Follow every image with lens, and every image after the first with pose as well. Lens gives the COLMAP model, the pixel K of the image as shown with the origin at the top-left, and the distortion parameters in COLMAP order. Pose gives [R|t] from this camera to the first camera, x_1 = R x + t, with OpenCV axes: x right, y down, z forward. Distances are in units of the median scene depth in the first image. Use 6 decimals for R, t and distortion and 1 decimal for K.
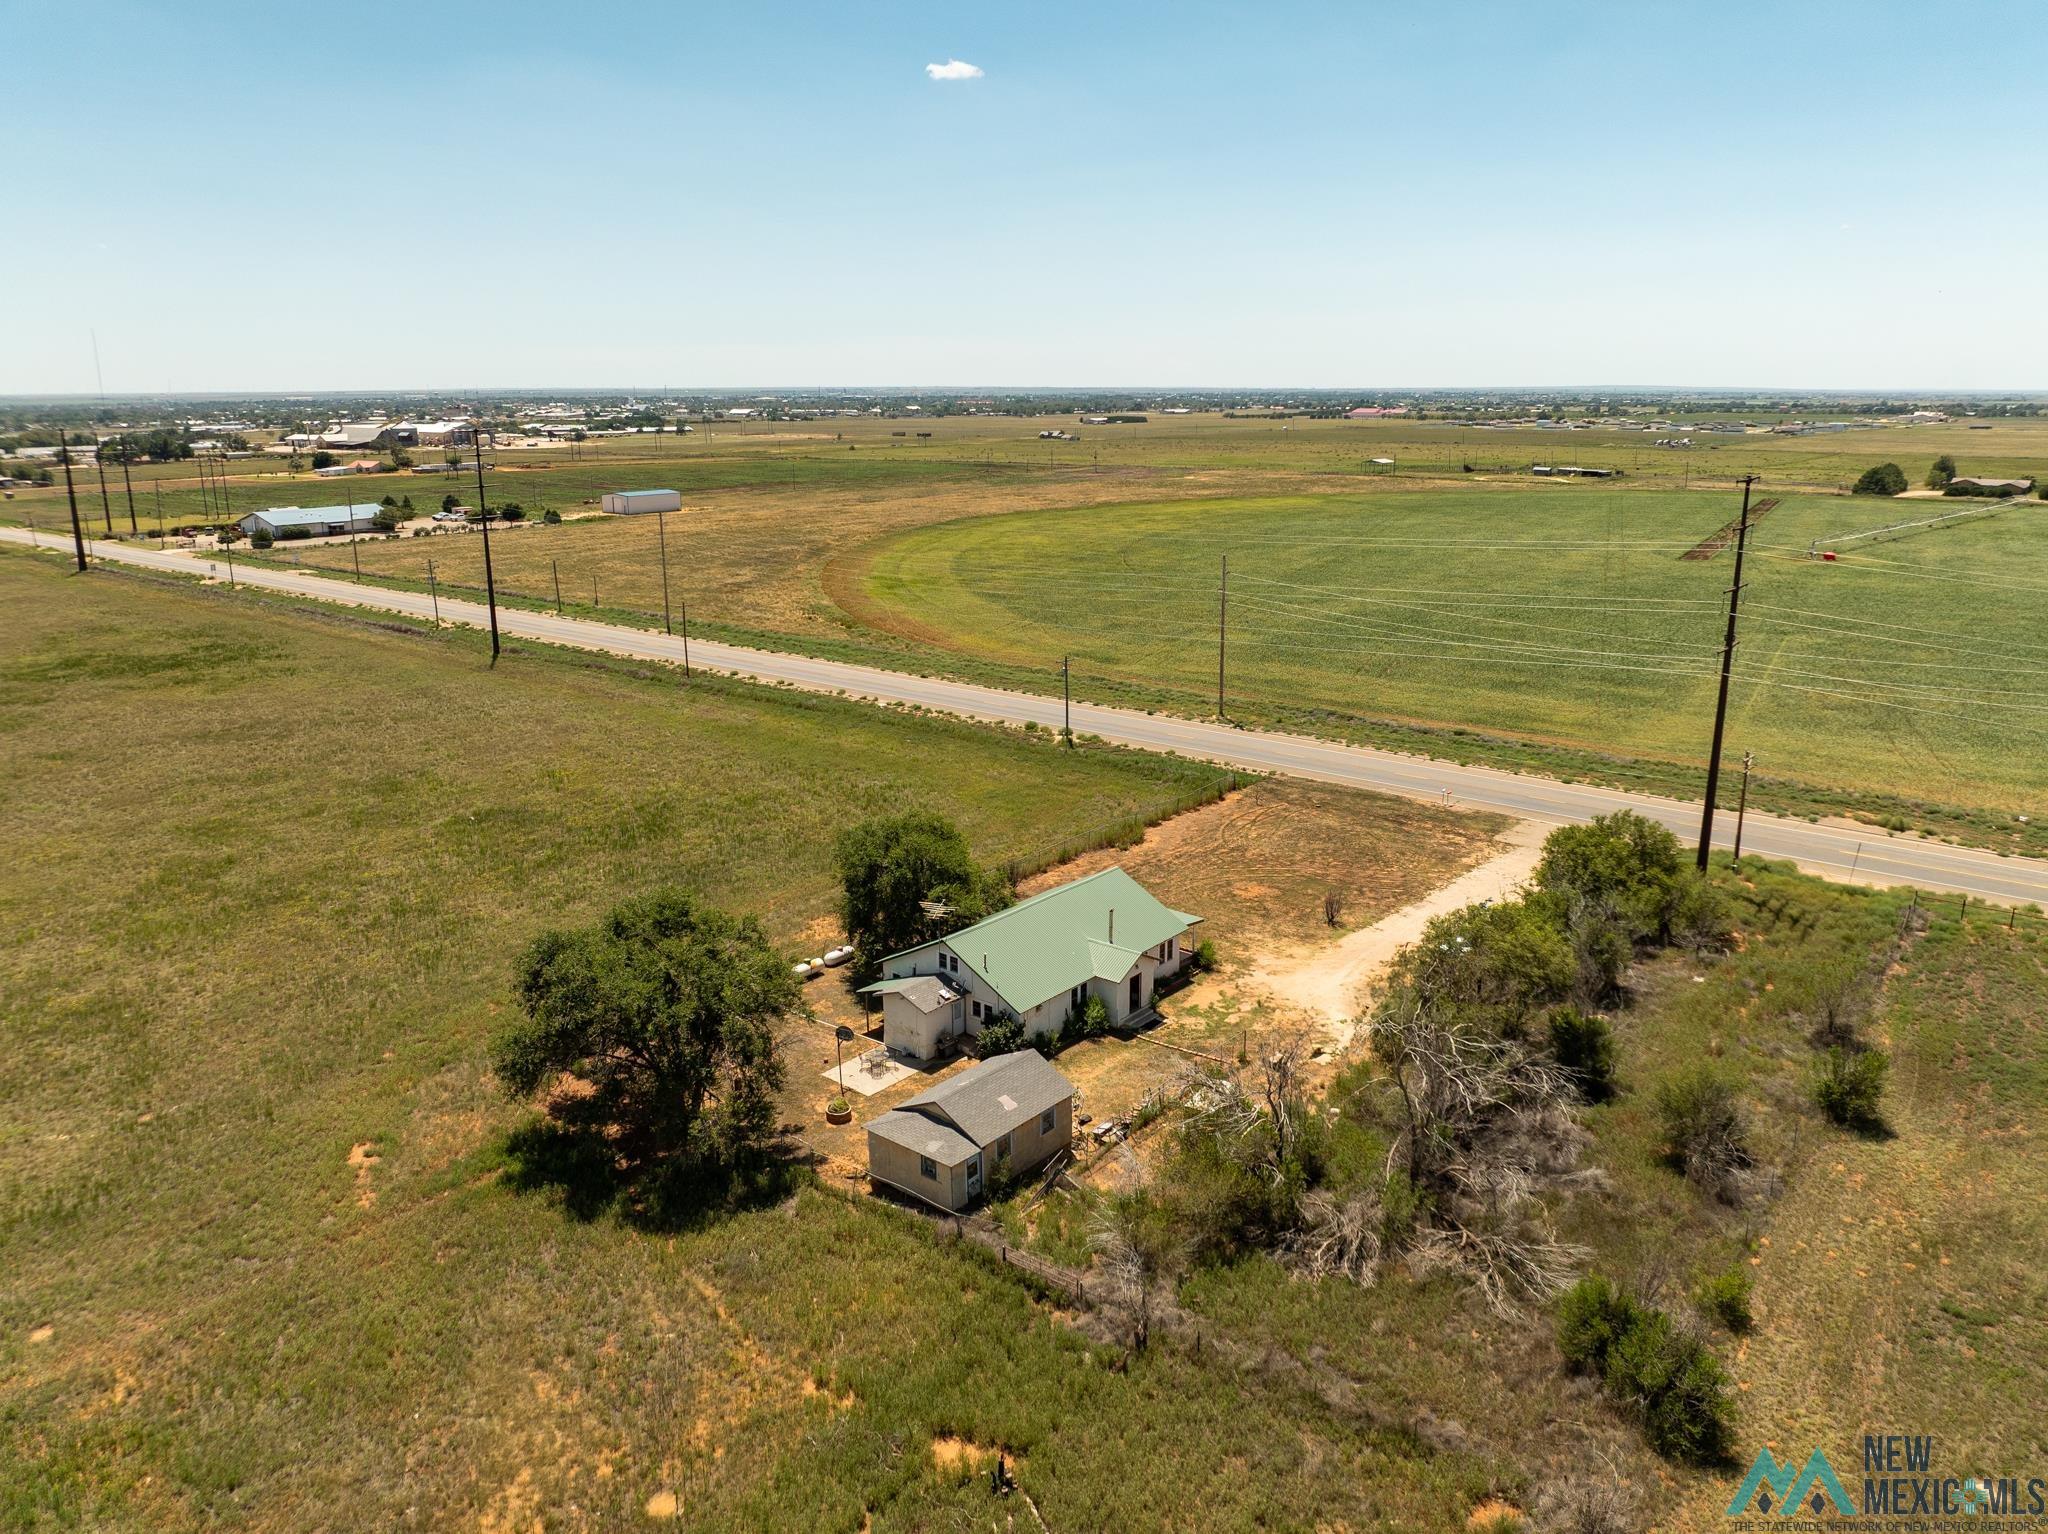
lens RADIAL K [[1453.9, 0, 1032.1], [0, 1453.9, 769.9], [0, 0, 1]] dist [-0.033840, -0.003286]
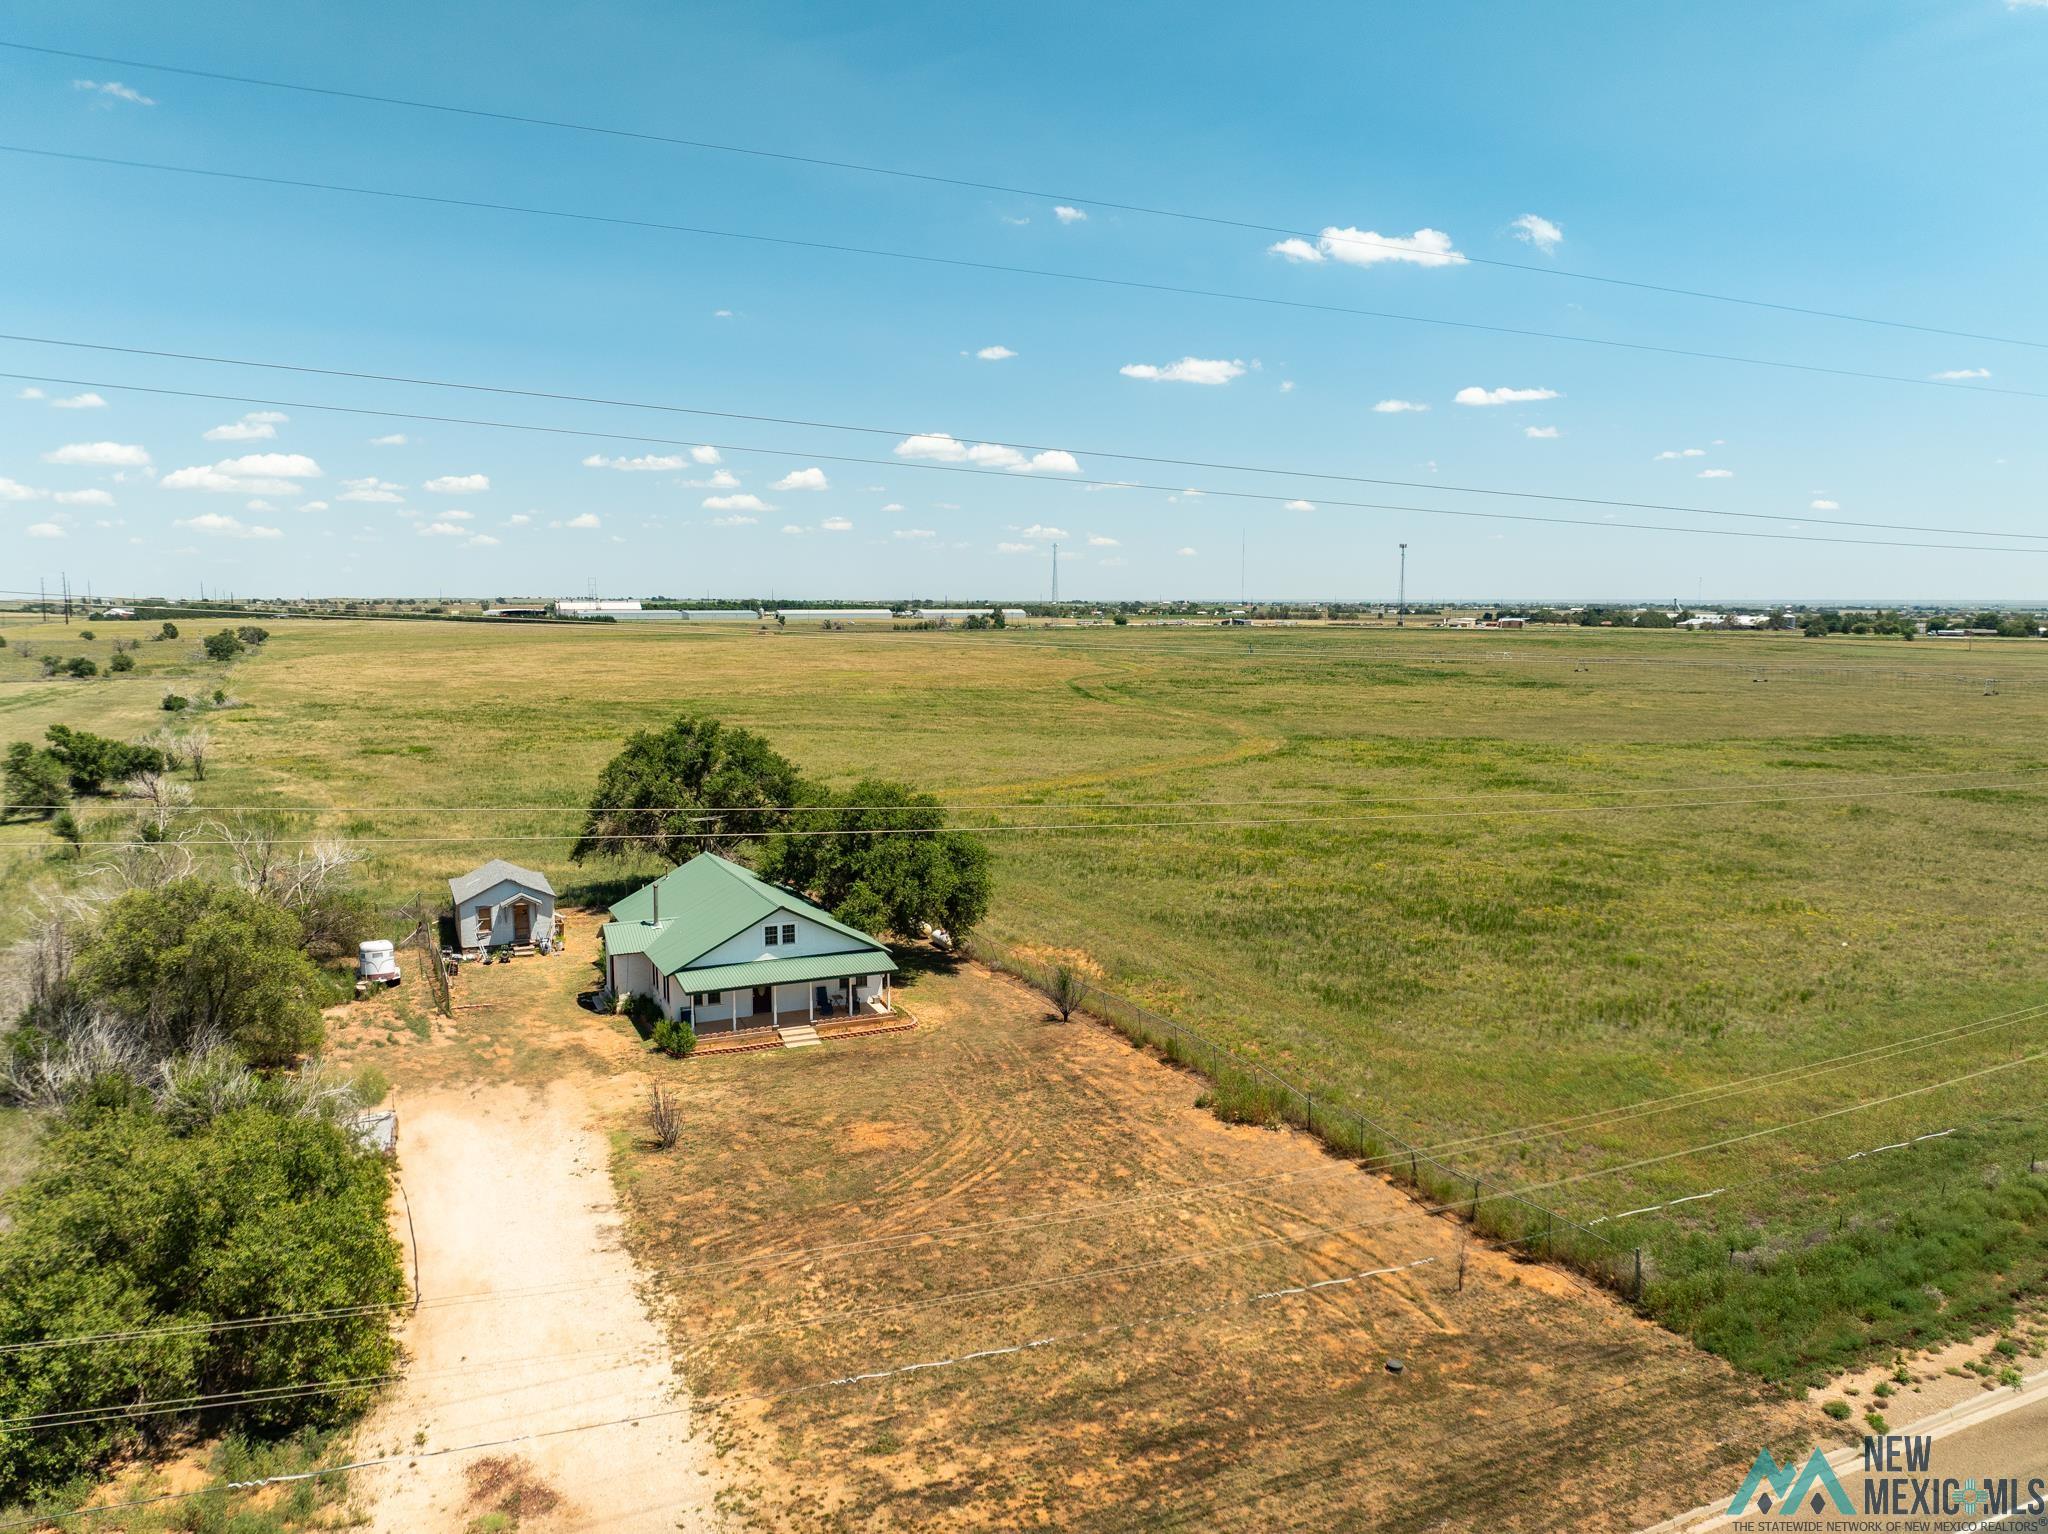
lens RADIAL K [[1460.6, 0, 1038.0], [0, 1460.6, 768.4], [0, 0, 1]] dist [-0.025656, -0.009686]
pose [[-0.425170, 0.108416, -0.898597, 0.510075], [-0.229707, 0.947371, 0.222986, -0.152008], [0.875480, 0.301221, -0.377890, 1.047284]]
